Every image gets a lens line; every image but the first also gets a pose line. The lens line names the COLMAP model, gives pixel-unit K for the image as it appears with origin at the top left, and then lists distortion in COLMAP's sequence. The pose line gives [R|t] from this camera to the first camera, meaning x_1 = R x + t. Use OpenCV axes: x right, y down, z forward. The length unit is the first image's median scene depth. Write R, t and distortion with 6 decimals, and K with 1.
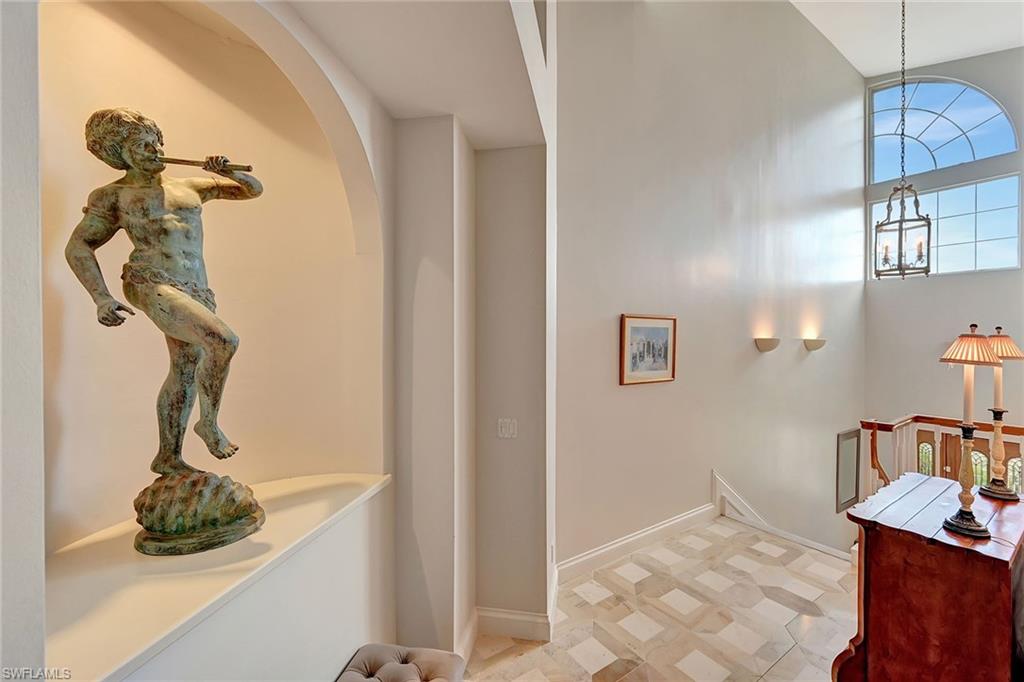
lens RADIAL K [[409.0, 0, 512.0], [0, 409.0, 341.0], [0, 0, 1]] dist [-0.000742, -0.000053]
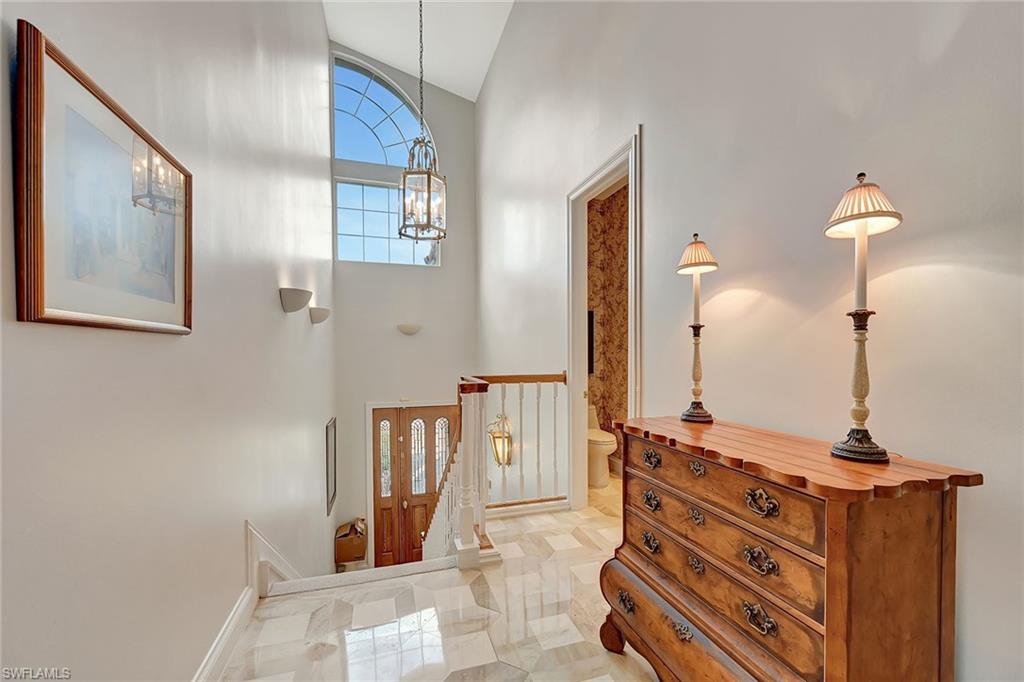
lens RADIAL K [[415.8, 0, 512.2], [0, 415.8, 359.4], [0, 0, 1]] dist [-0.000539, -0.000049]
pose [[0.277444, -0.021374, 0.960504, 0.109045], [0.006800, 0.999771, 0.020284, 0.128006], [-0.960718, 0.000904, 0.277526, 0.654336]]
